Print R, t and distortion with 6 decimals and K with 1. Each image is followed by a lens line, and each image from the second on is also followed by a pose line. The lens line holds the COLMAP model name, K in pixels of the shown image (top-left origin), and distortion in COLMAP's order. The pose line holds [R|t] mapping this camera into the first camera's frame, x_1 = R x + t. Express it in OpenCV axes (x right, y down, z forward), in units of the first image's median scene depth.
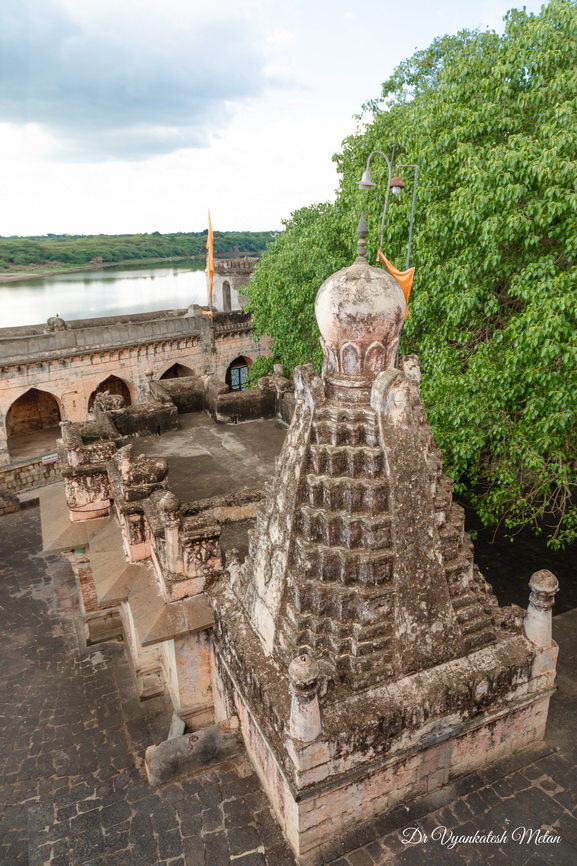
lens RADIAL K [[574.3, 0, 299.6], [0, 574.3, 443.2], [0, 0, 1]] dist [0.026308, -0.002255]
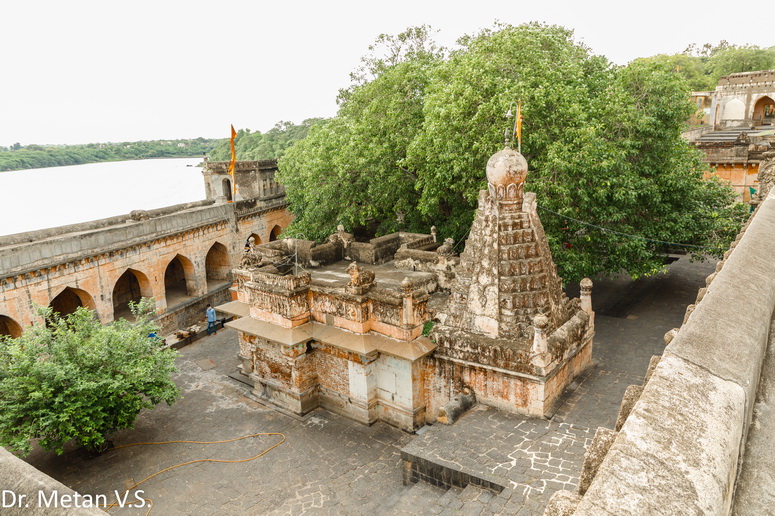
lens RADIAL K [[514.0, 0, 387.8], [0, 514.0, 262.3], [0, 0, 1]] dist [0.026308, -0.002255]
pose [[0.890622, -0.122648, 0.437893, -0.944113], [0.174163, 0.981517, -0.079315, 0.150790], [-0.420072, 0.146904, 0.895522, -0.412957]]
